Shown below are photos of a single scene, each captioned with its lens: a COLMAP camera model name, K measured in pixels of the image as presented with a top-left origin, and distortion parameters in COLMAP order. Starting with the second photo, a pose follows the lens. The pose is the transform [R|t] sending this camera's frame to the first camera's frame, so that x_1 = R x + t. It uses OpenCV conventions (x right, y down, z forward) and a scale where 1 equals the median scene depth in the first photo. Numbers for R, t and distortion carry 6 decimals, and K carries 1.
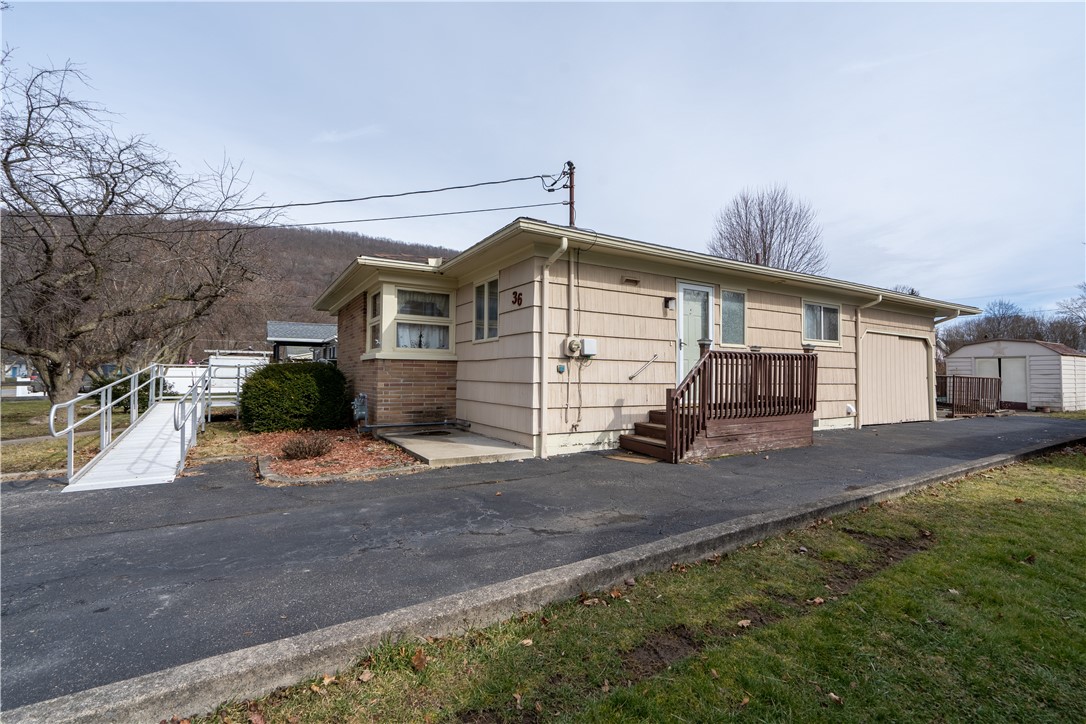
lens RADIAL K [[491.8, 0, 543.0], [0, 491.8, 362.0], [0, 0, 1]] dist [-0.000693, 0.000126]
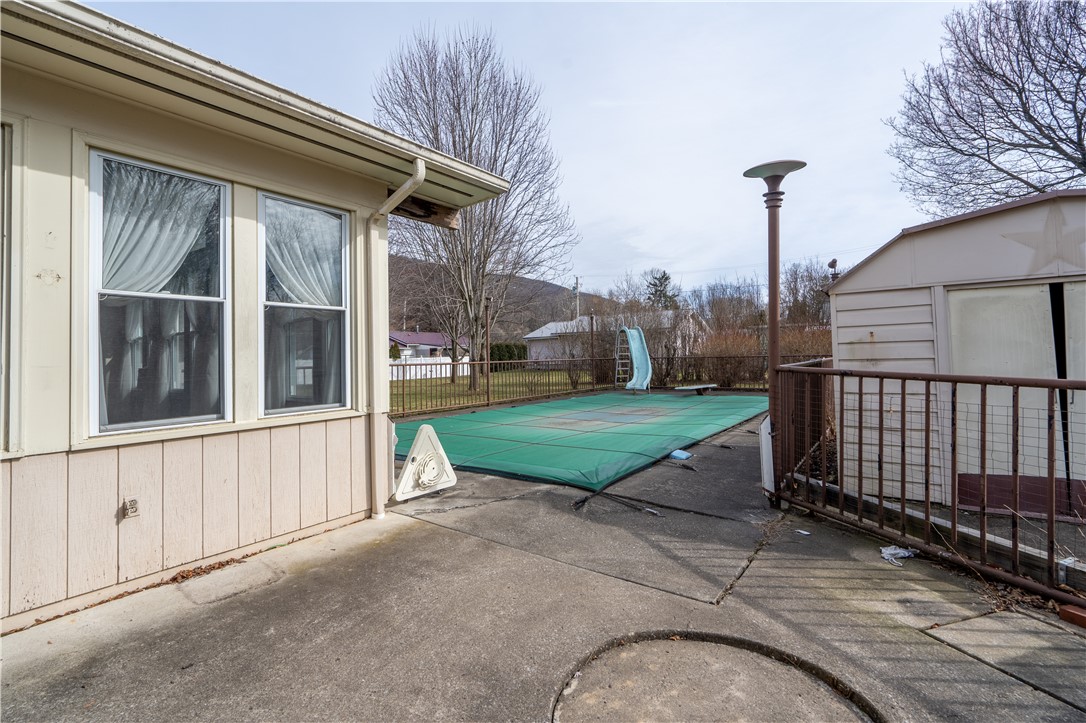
lens RADIAL K [[491.8, 0, 543.0], [0, 491.8, 361.5], [0, 0, 1]] dist [-0.000693, 0.000126]
pose [[0.920551, -0.034762, 0.389073, 1.267229], [0.022288, 0.999084, 0.036530, 0.027099], [-0.389986, -0.024956, 0.920482, 1.771681]]
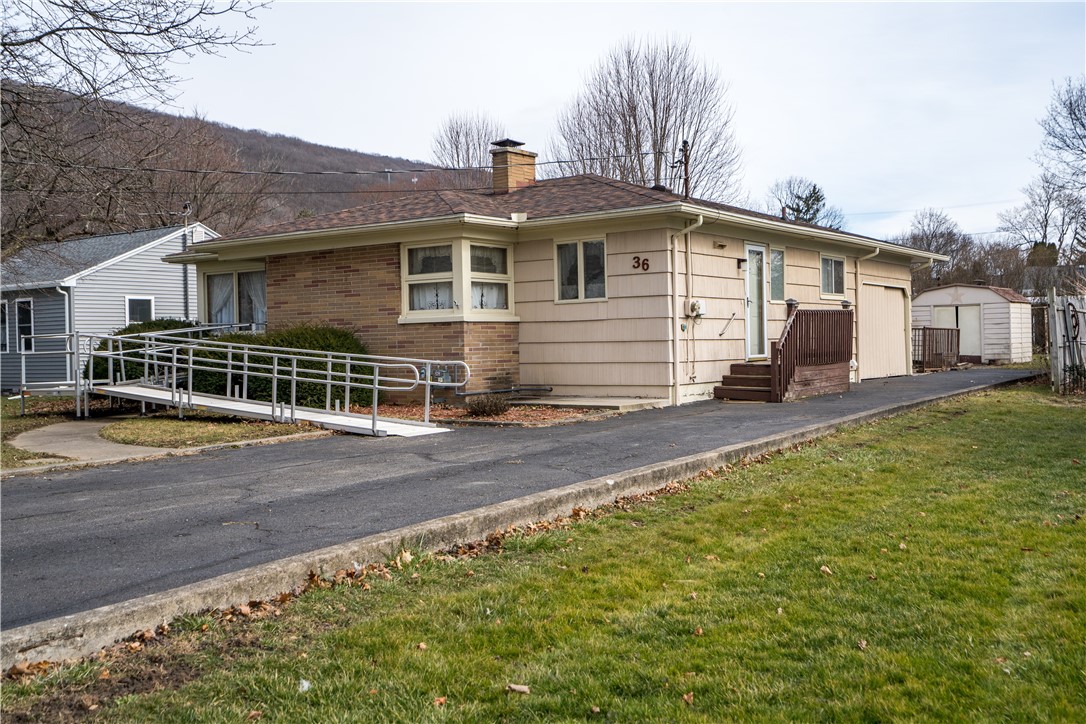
lens RADIAL K [[1046.2, 0, 543.0], [0, 1046.2, 362.0], [0, 0, 1]] dist [0.007441, 0.004903]
pose [[0.920954, -0.035220, 0.388075, -0.943146], [0.018205, 0.998708, 0.047435, -0.020708], [-0.389245, -0.036621, 0.920406, -0.856064]]
